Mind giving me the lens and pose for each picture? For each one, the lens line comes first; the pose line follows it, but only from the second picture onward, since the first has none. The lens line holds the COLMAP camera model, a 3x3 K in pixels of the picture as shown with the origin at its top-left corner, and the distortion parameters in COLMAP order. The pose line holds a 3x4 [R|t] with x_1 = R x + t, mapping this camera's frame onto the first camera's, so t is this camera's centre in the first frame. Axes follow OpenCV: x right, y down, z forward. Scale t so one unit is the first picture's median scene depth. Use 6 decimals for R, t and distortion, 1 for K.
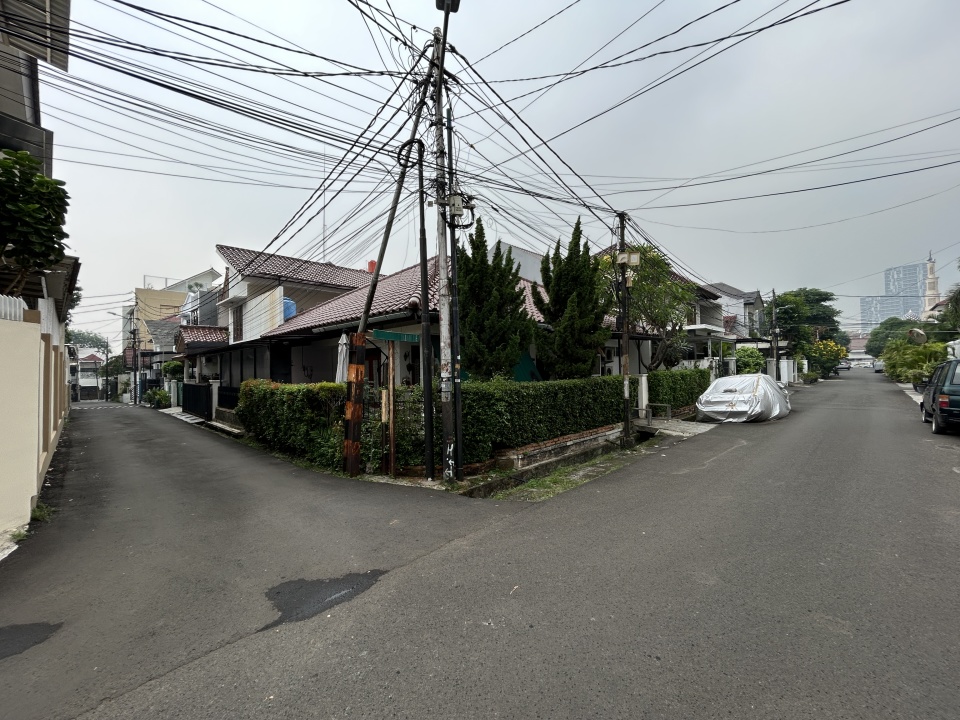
lens RADIAL K [[392.5, 0, 477.9], [0, 392.5, 361.9], [0, 0, 1]] dist [0.000928, 0.000590]
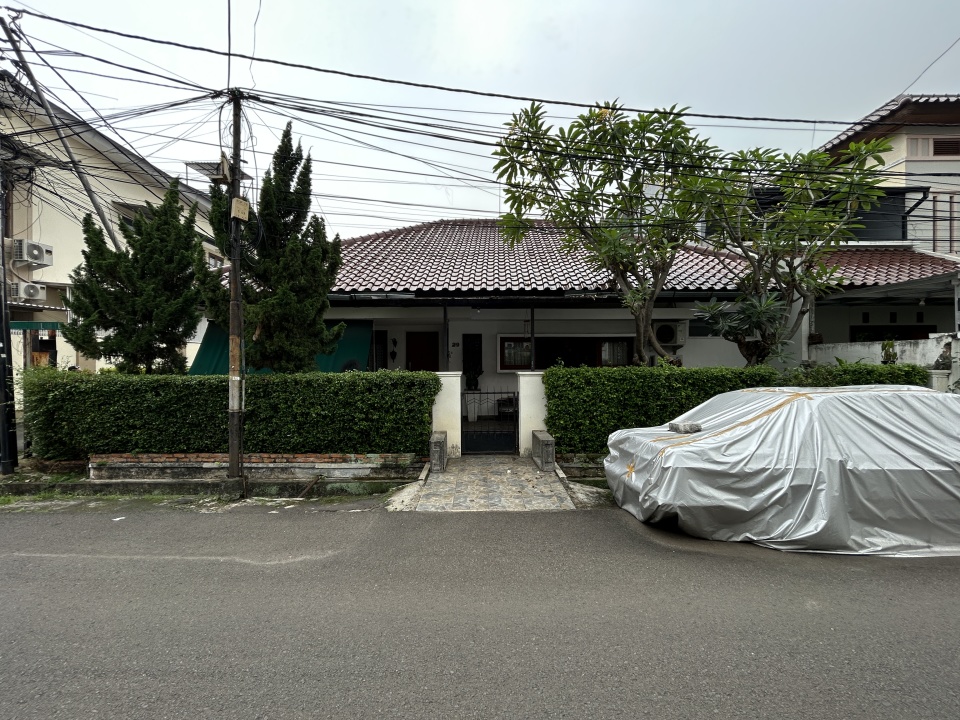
lens RADIAL K [[392.5, 0, 478.9], [0, 392.5, 360.8], [0, 0, 1]] dist [0.000928, 0.000590]
pose [[0.697242, 0.023250, -0.716459, 0.928038], [0.004336, 0.999319, 0.036649, -0.002439], [0.716823, -0.028660, 0.696666, 0.749174]]
